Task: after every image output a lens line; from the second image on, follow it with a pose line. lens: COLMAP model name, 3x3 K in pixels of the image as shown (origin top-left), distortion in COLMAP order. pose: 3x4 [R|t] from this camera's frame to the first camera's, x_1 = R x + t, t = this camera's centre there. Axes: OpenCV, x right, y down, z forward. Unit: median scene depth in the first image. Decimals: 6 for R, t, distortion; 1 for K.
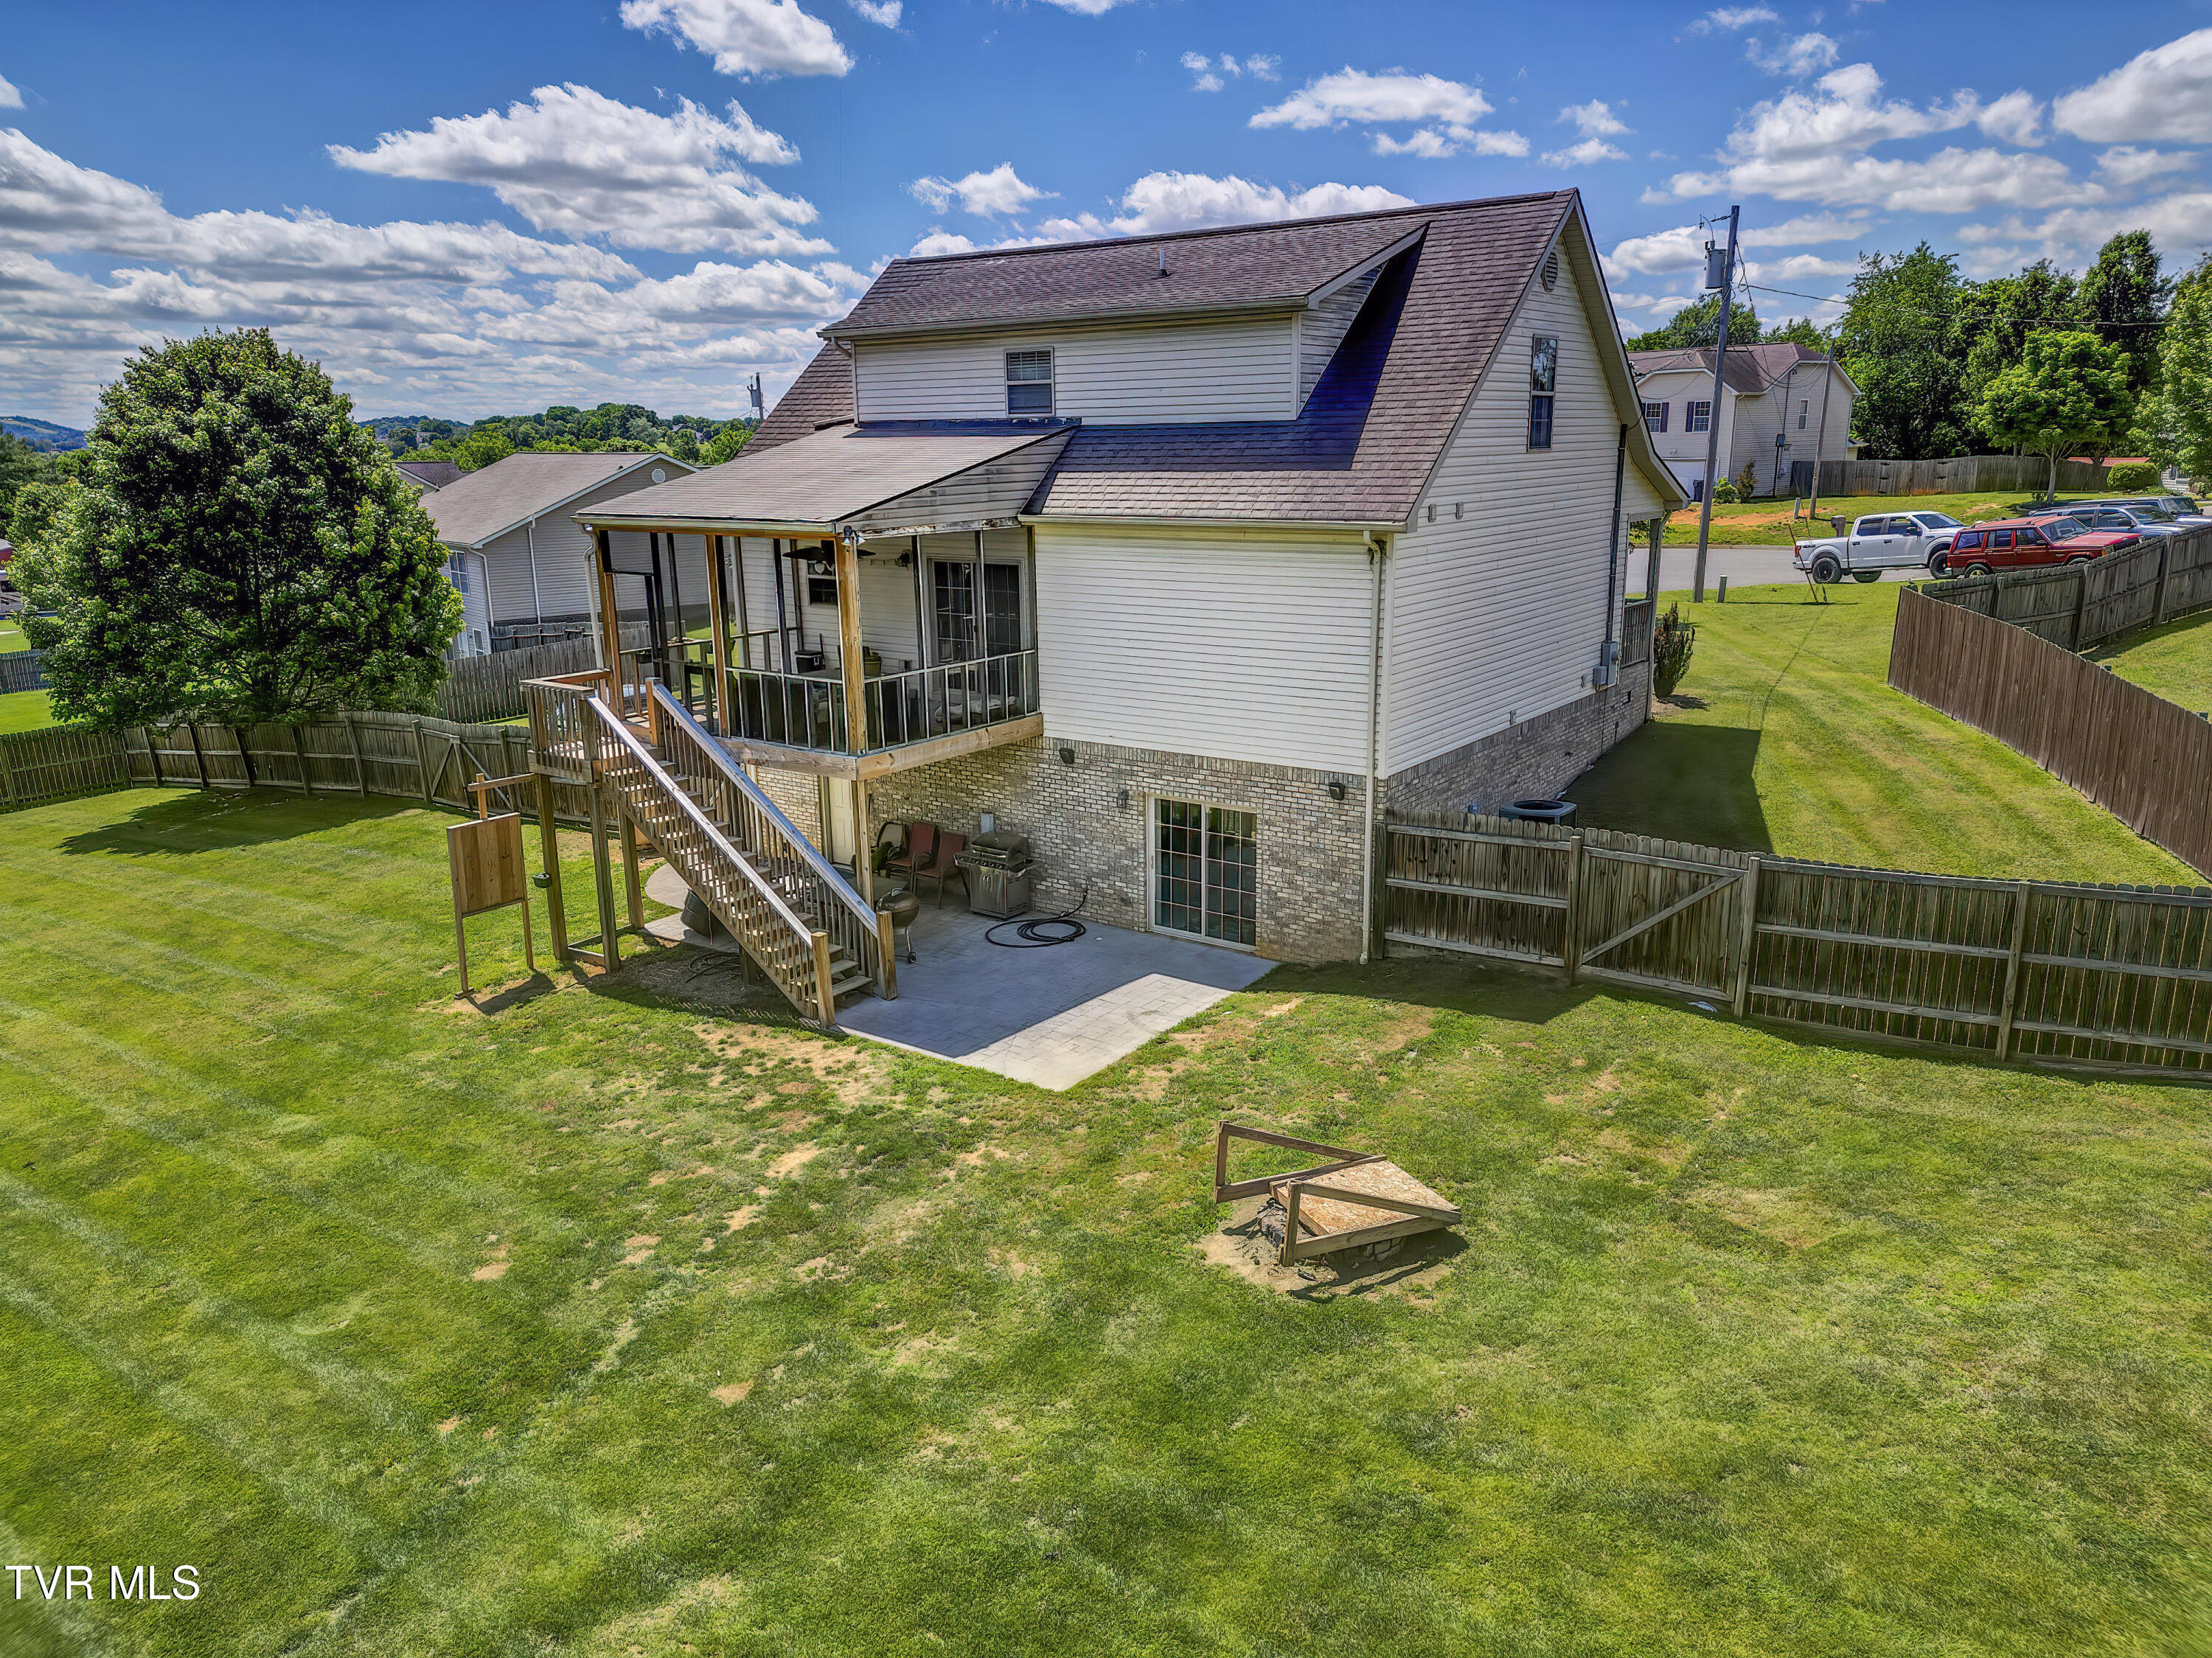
lens RADIAL K [[1557.9, 0, 1137.0], [0, 1557.9, 852.3], [0, 0, 1]] dist [0.060690, -0.000867]
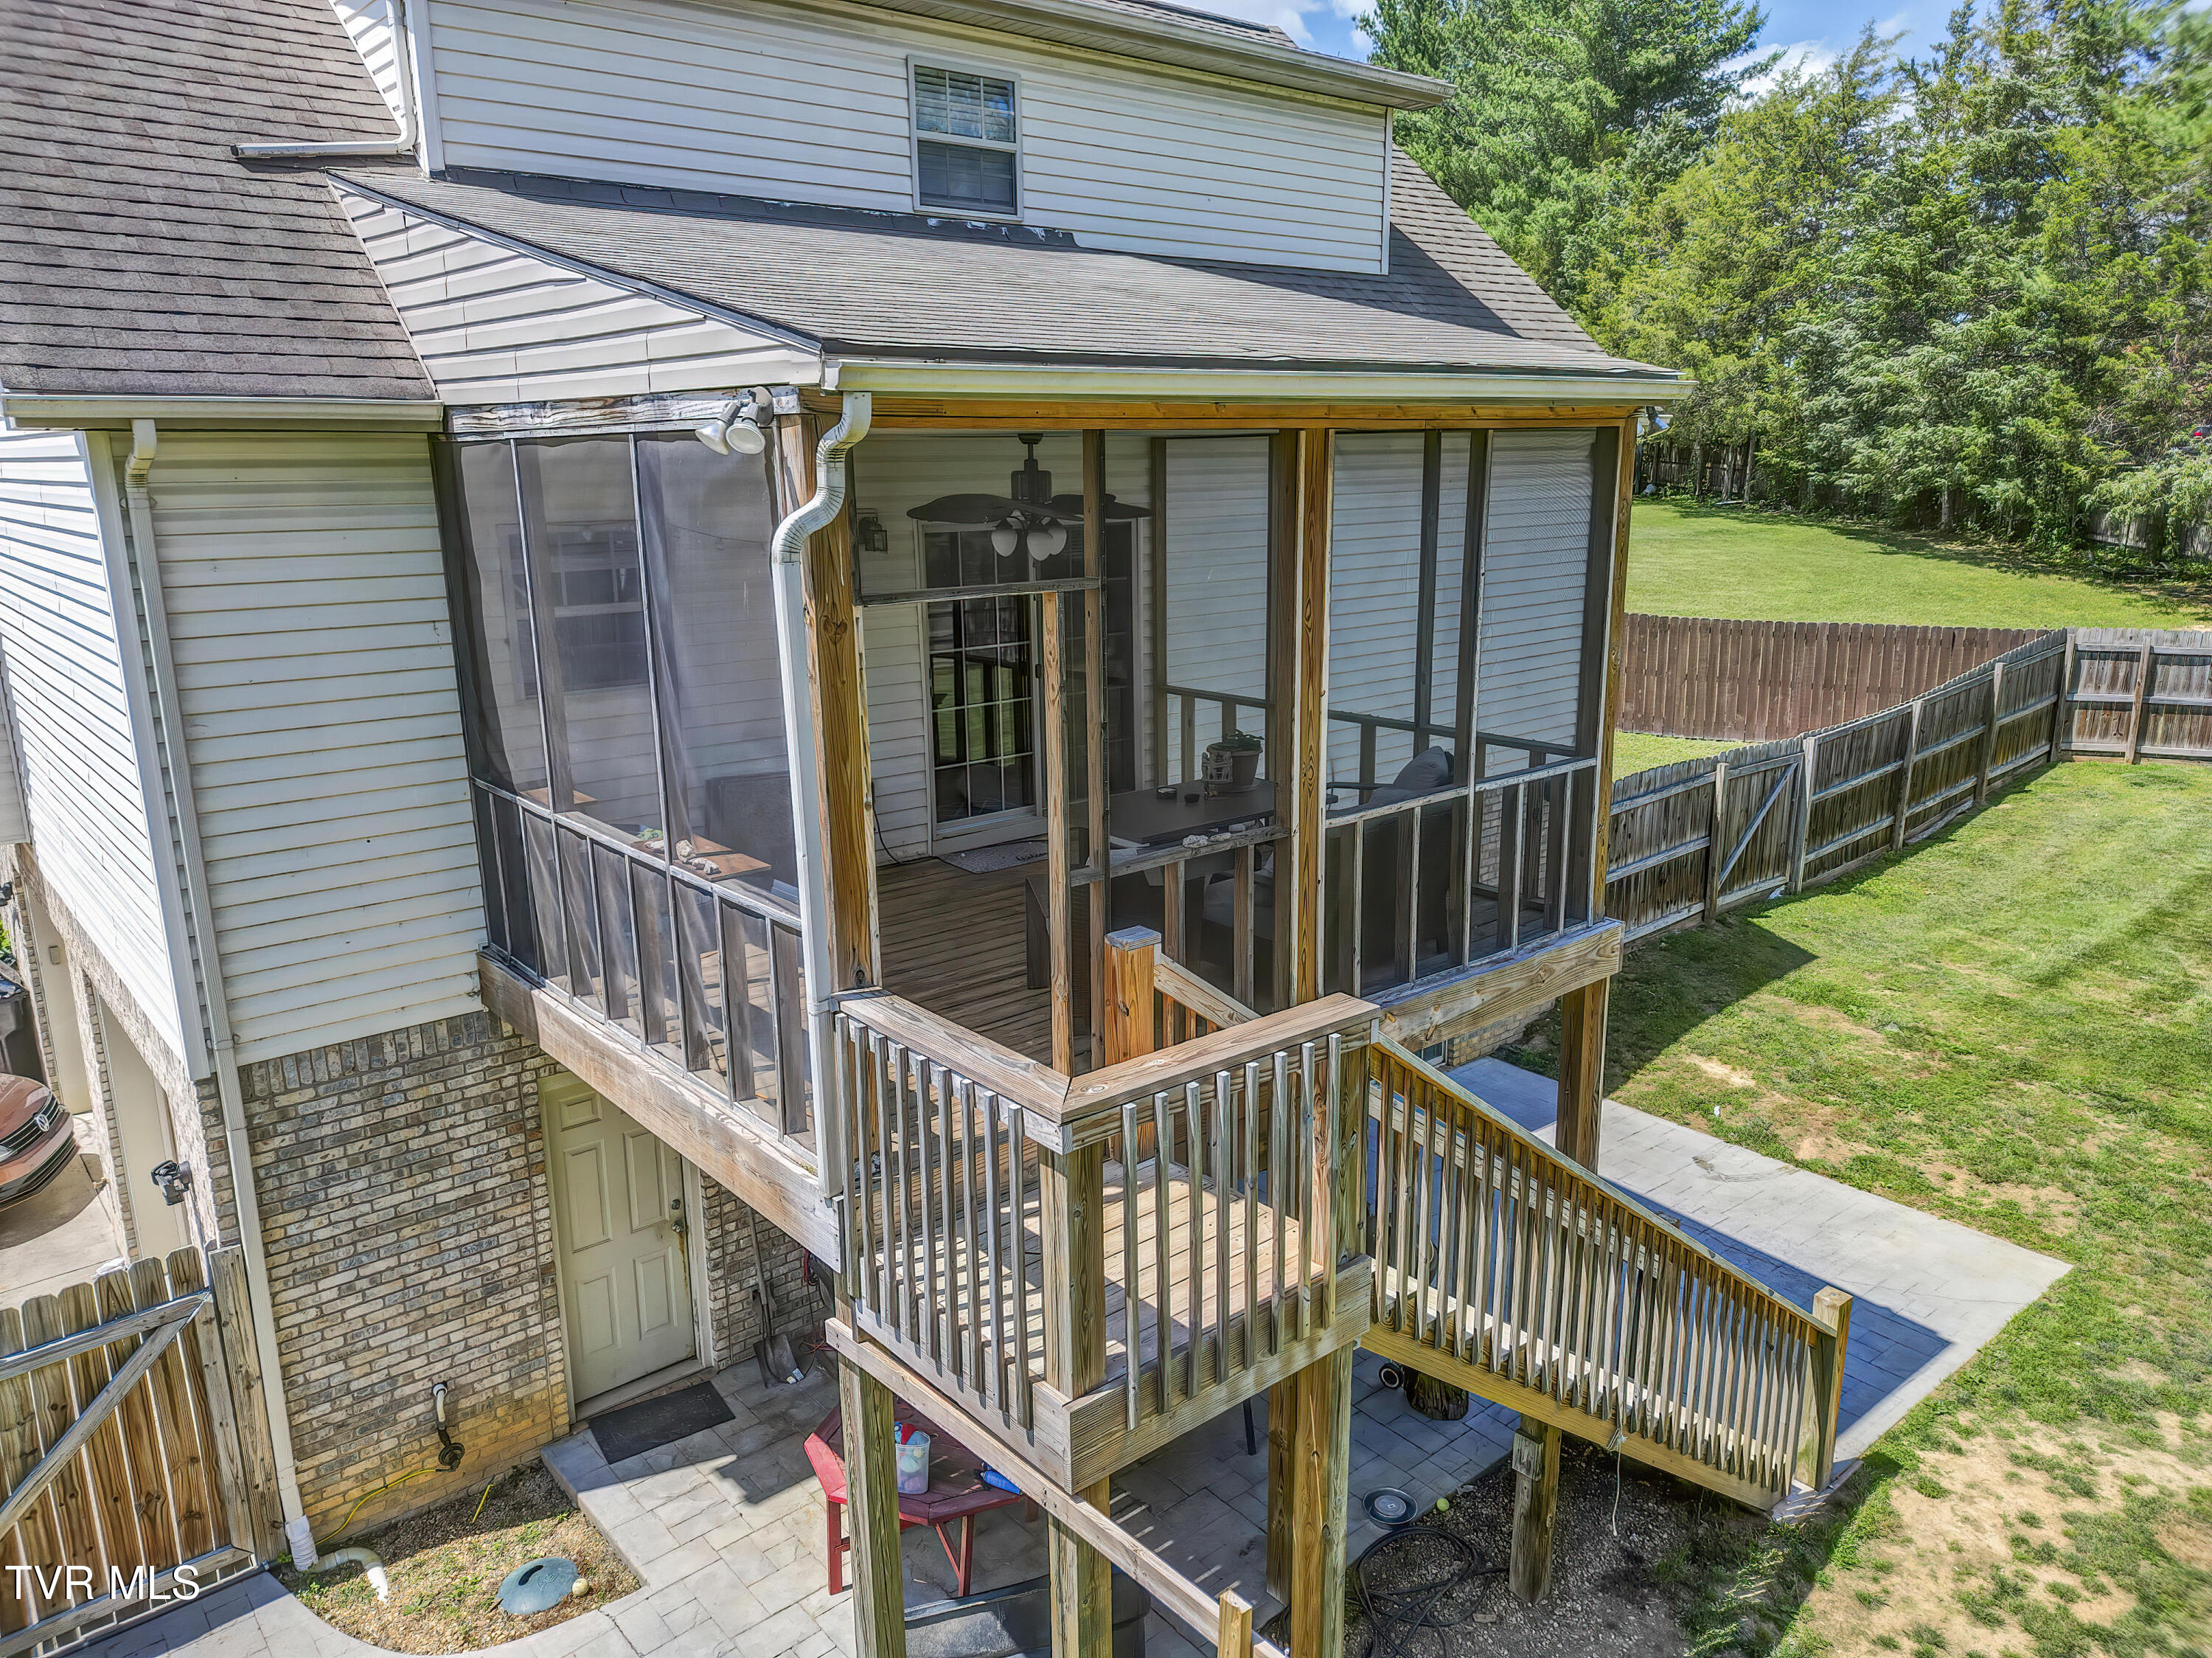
lens RADIAL K [[1547.7, 0, 1106.0], [0, 1547.7, 829.0], [0, 0, 1]] dist [0.009545, -0.006034]
pose [[0.259229, -0.221725, 0.940020, -0.572971], [0.255474, 0.954366, 0.154657, -0.175066], [-0.931415, 0.200060, 0.304045, 0.914825]]
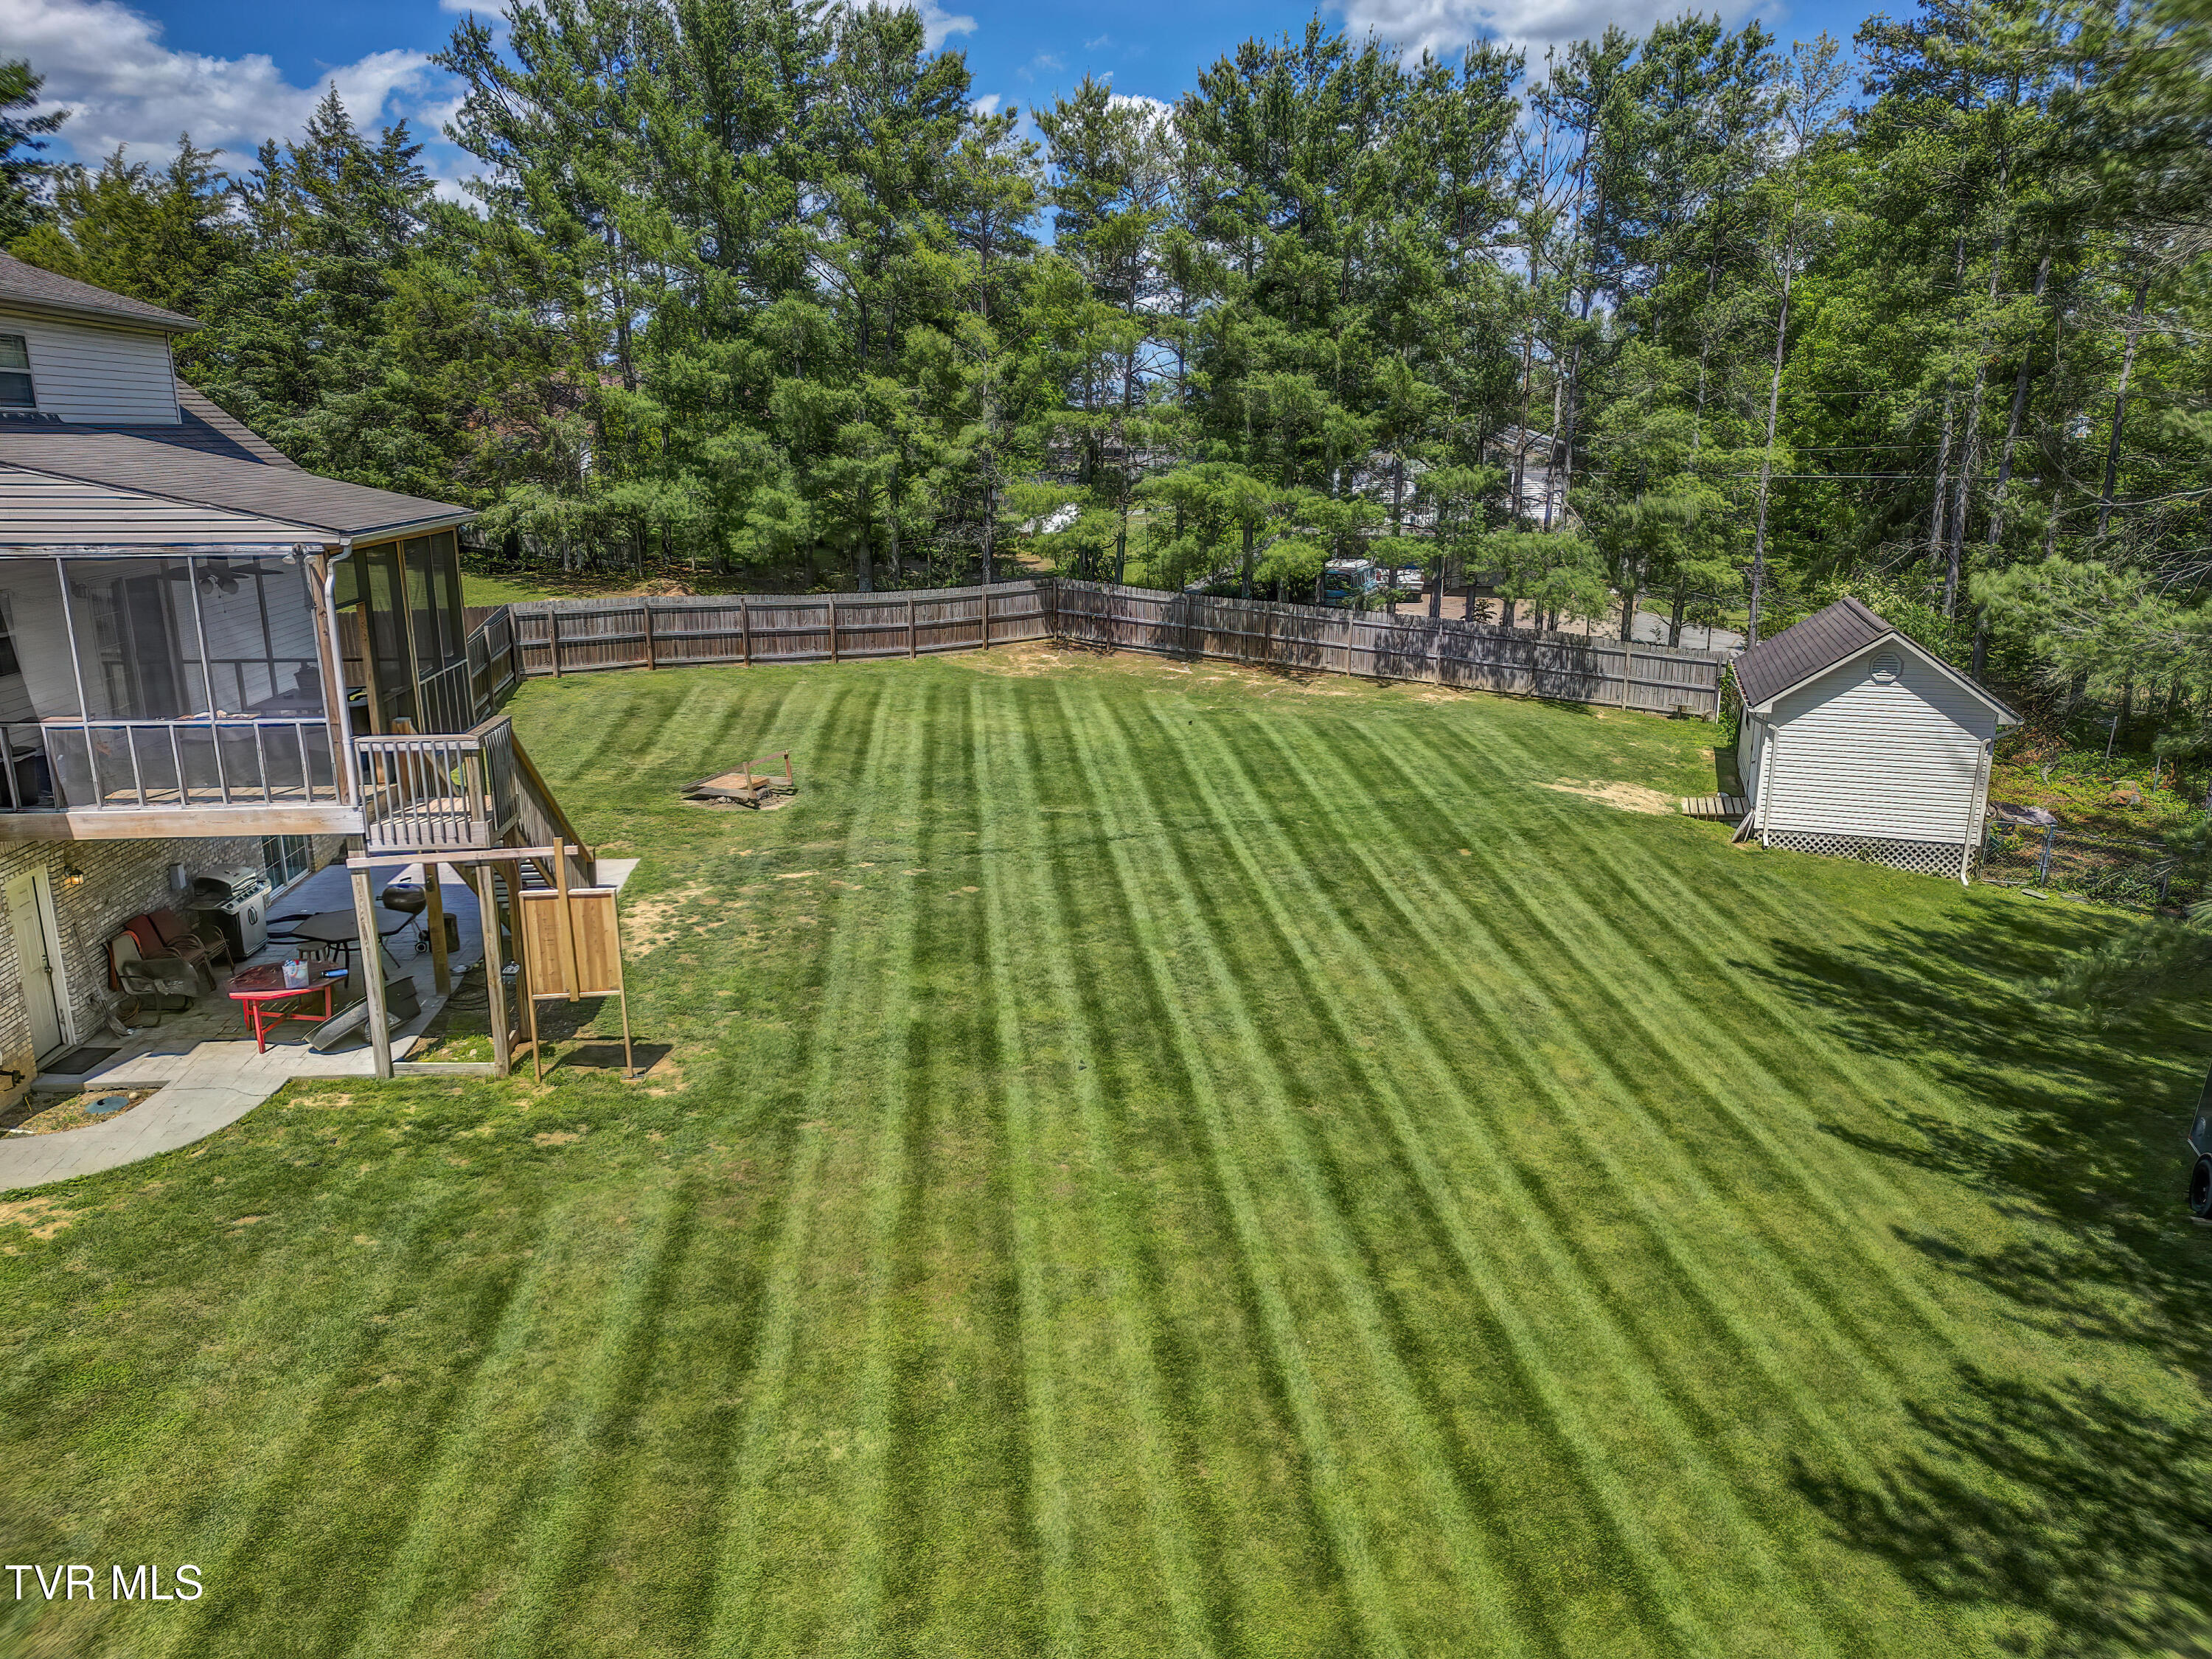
lens RADIAL K [[1572.7, 0, 1106.0], [0, 1572.7, 829.5], [0, 0, 1]] dist [0.040047, -0.002357]
pose [[-0.672280, -0.167850, 0.721017, -1.196058], [0.197499, 0.897992, 0.393199, -0.320067], [-0.713466, 0.406740, -0.570552, 1.245878]]
